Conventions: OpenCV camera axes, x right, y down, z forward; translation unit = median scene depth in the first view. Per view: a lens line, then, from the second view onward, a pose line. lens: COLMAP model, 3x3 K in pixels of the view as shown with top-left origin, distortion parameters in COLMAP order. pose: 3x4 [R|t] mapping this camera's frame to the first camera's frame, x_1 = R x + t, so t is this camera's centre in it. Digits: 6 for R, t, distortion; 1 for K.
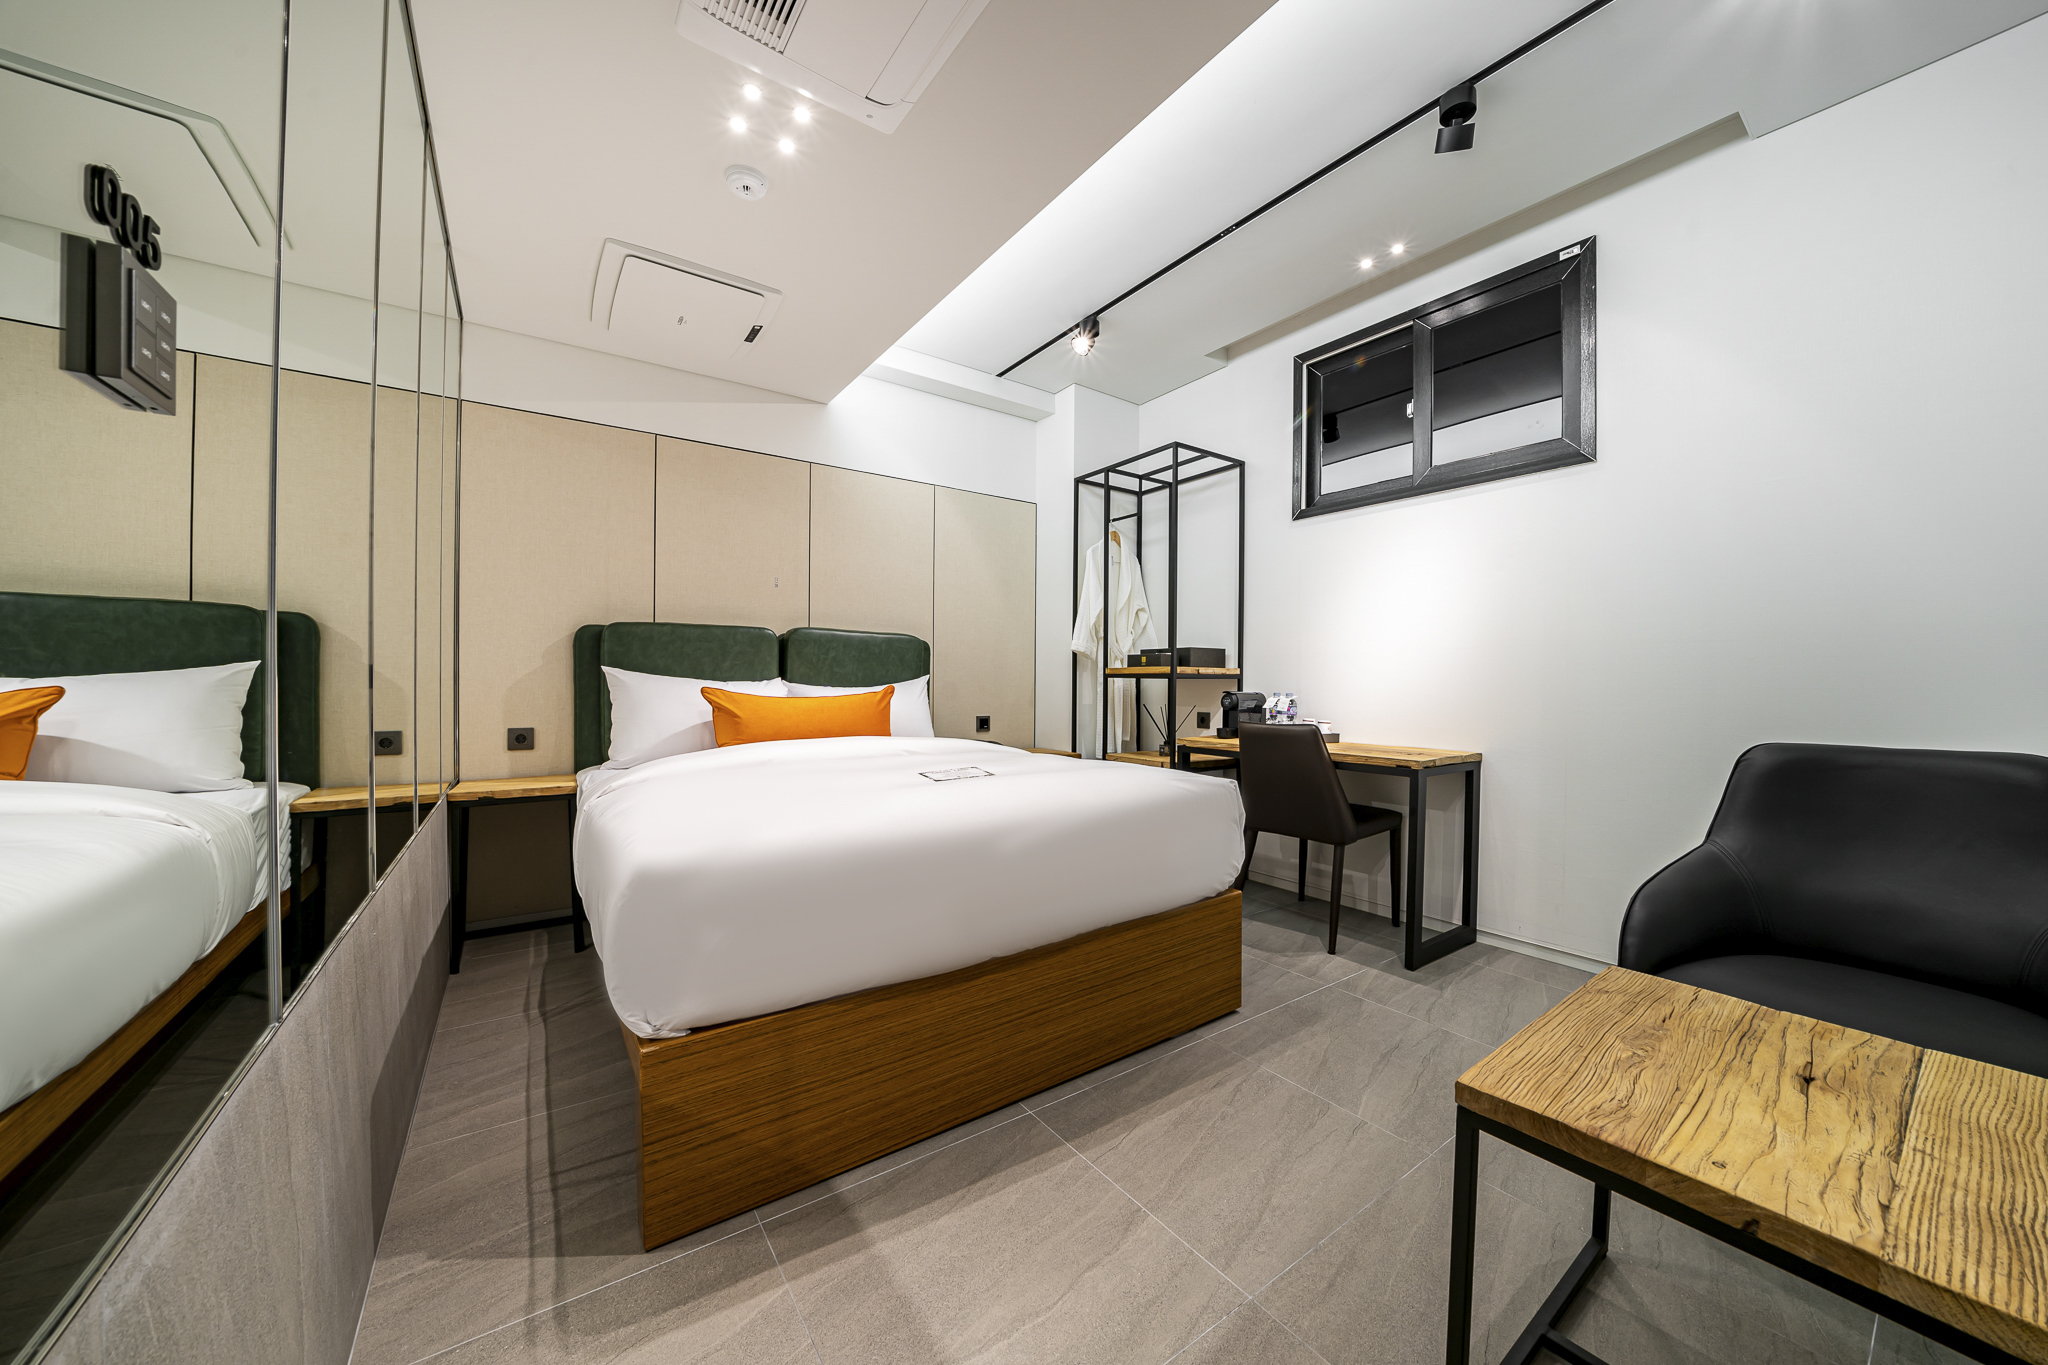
lens RADIAL K [[698.3, 0, 1020.4], [0, 698.3, 688.7], [0, 0, 1]] dist [-0.009344, -0.000028]
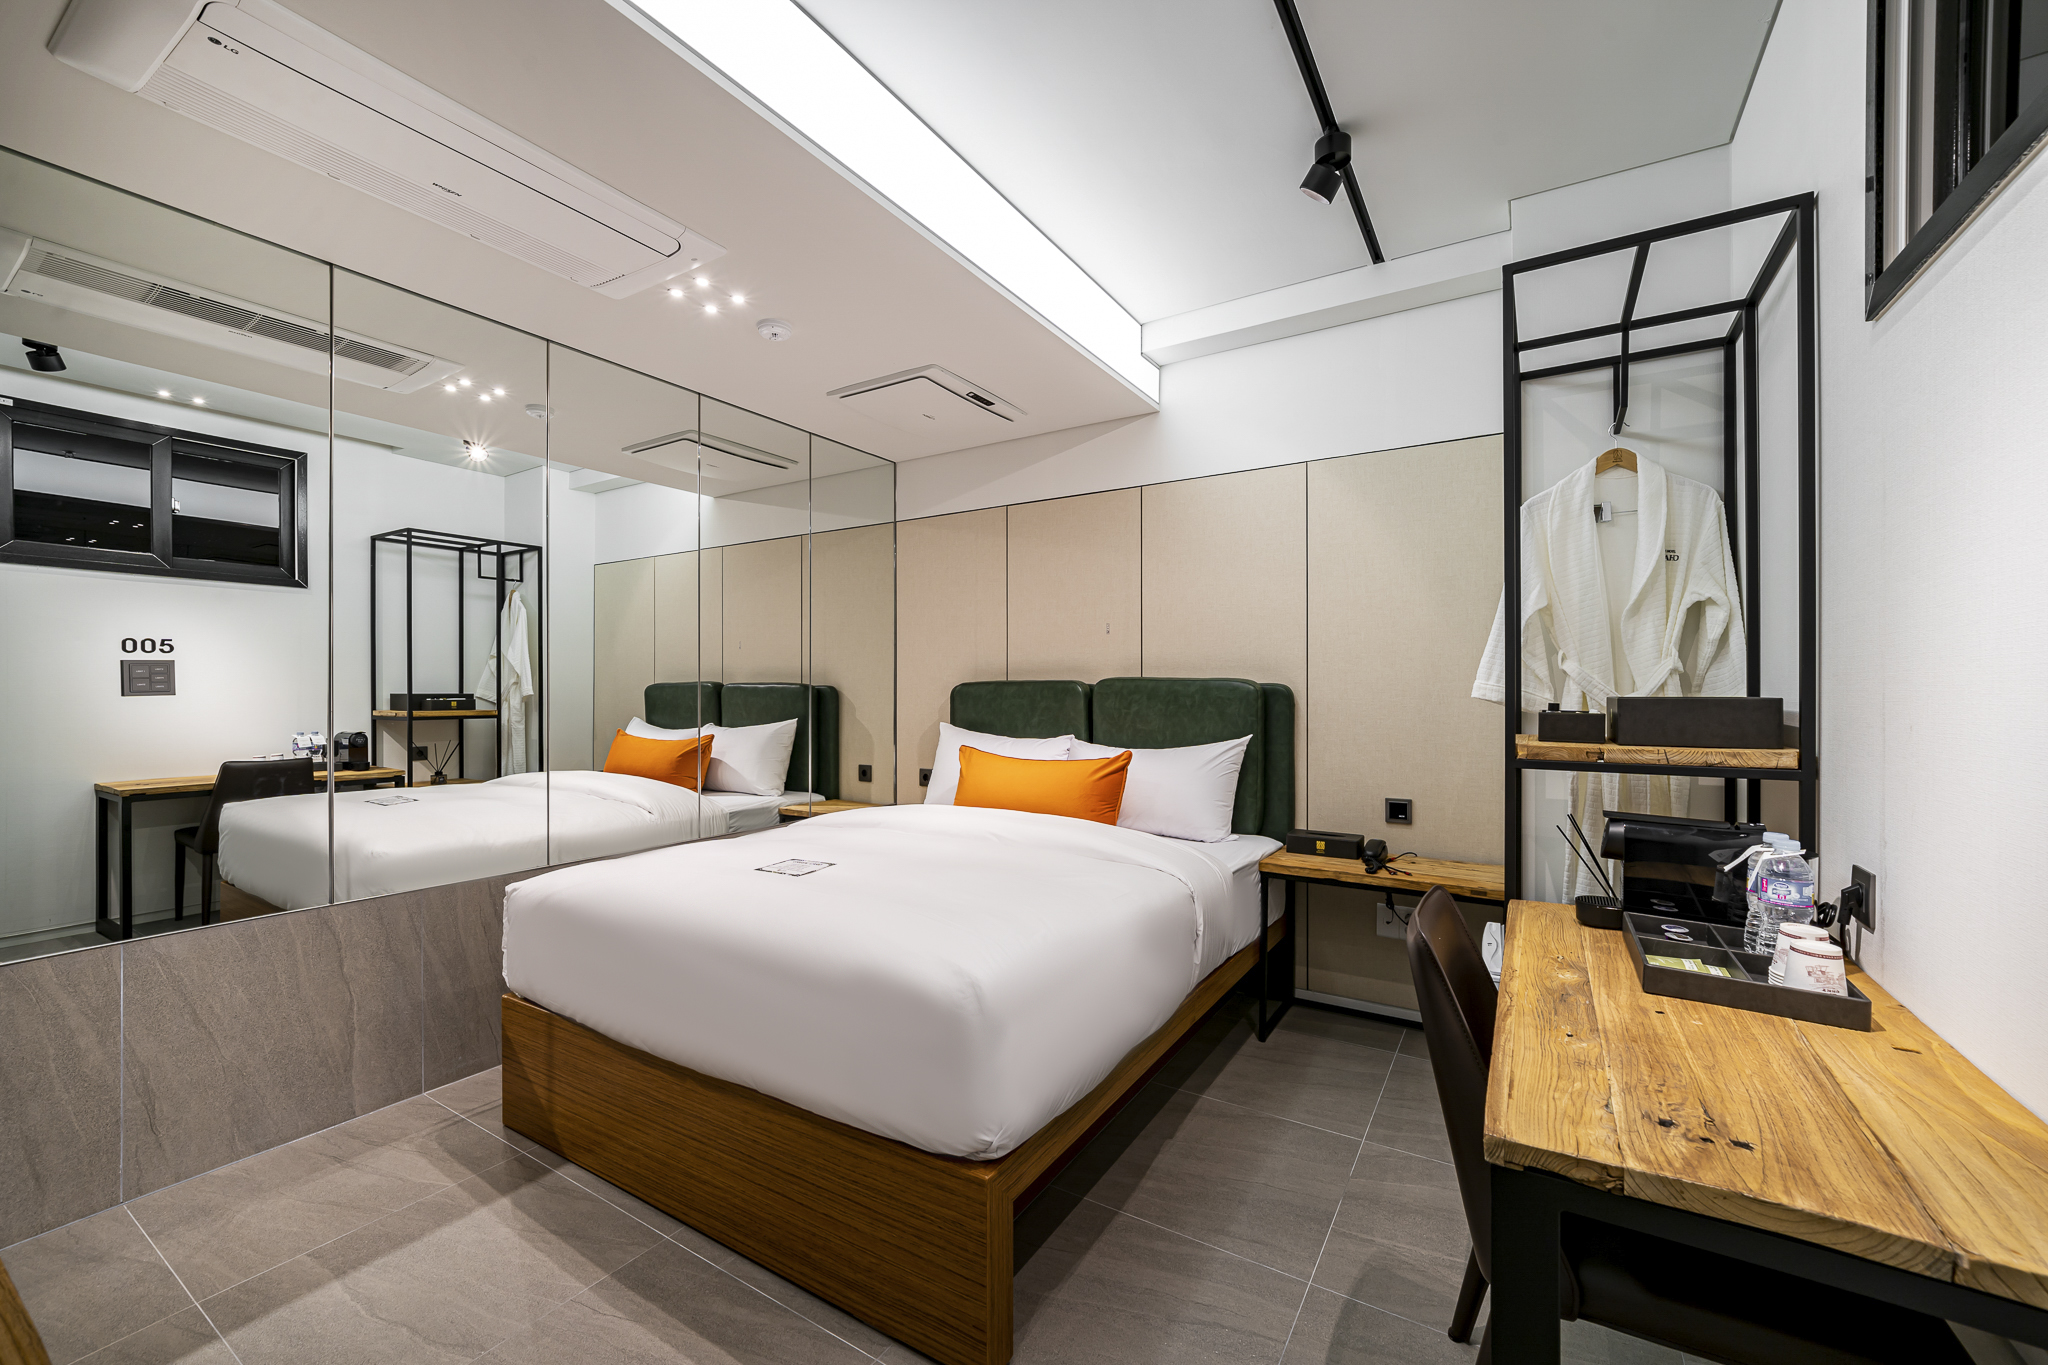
lens RADIAL K [[817.7, 0, 1028.5], [0, 817.7, 684.2], [0, 0, 1]] dist [0.002129, 0.000221]
pose [[0.391955, -0.012205, -0.919903, 1.077174], [-0.004711, 0.999872, -0.015273, -0.112281], [0.919972, 0.010320, 0.391848, 0.874435]]
